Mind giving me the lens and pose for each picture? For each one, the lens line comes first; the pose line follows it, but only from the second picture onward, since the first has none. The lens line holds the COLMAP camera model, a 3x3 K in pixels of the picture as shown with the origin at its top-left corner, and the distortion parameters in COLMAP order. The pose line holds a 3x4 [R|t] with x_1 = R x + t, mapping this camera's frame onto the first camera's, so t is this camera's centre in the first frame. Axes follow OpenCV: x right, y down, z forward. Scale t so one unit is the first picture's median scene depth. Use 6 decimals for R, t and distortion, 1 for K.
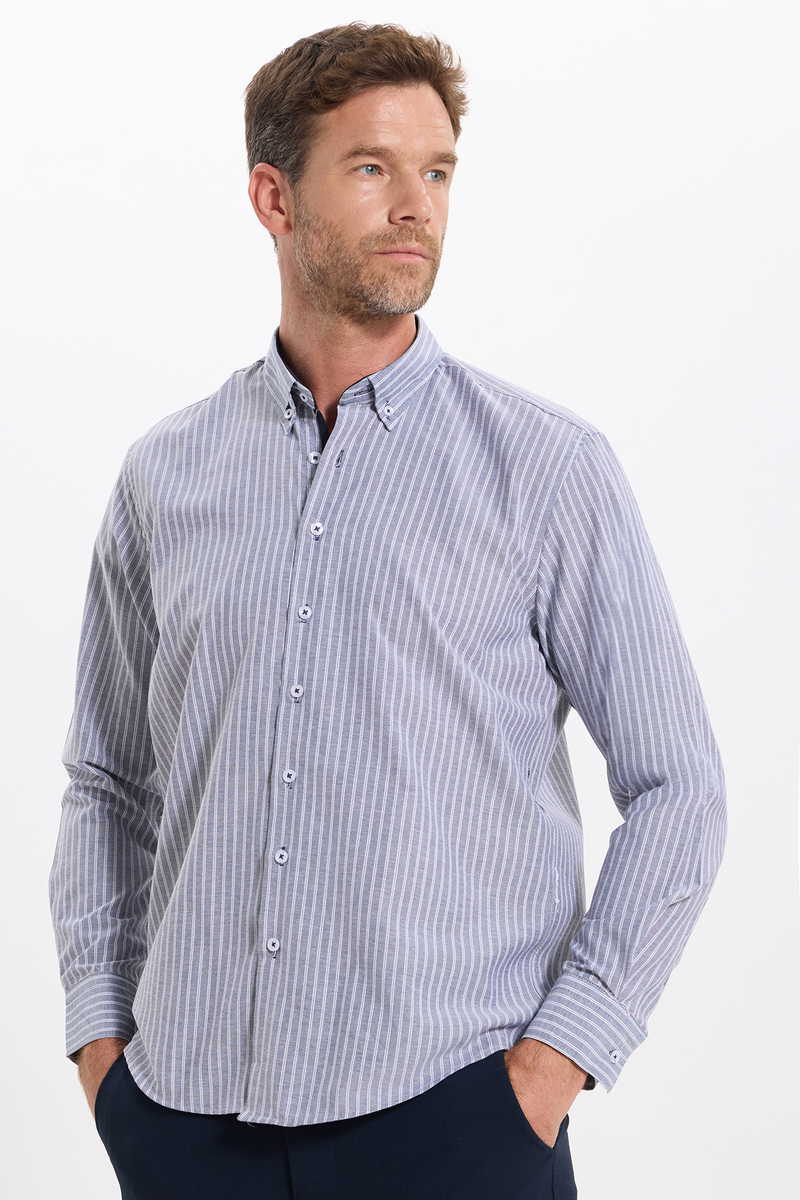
lens RADIAL K [[2342.5, 0, 400.0], [0, 2342.5, 600.0], [0, 0, 1]] dist [0.013156, 0.009377]
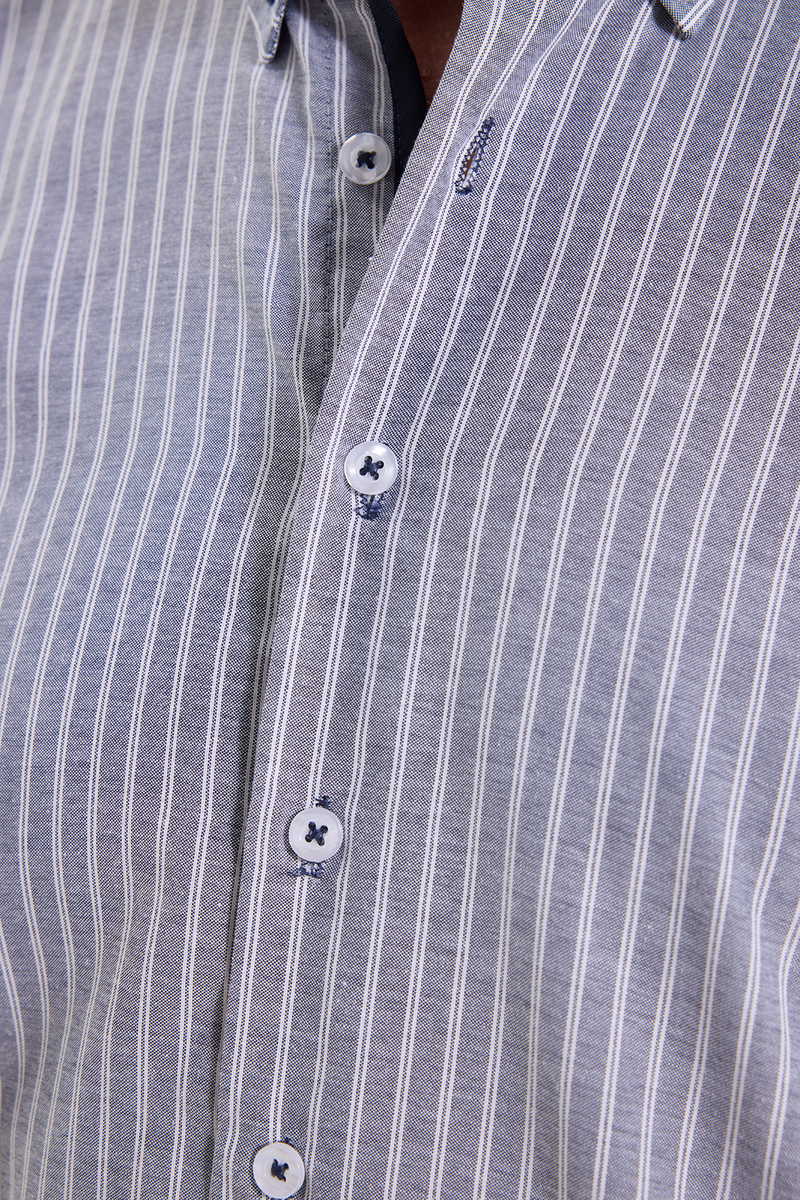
lens RADIAL K [[2342.5, 0, 400.0], [0, 2342.5, 600.0], [0, 0, 1]] dist [0.013156, 0.009377]
pose [[0.994747, 0.012096, -0.101650, -0.008097], [0.006931, 0.982756, 0.184775, -0.062222], [0.102132, -0.184509, 0.977510, 0.772503]]
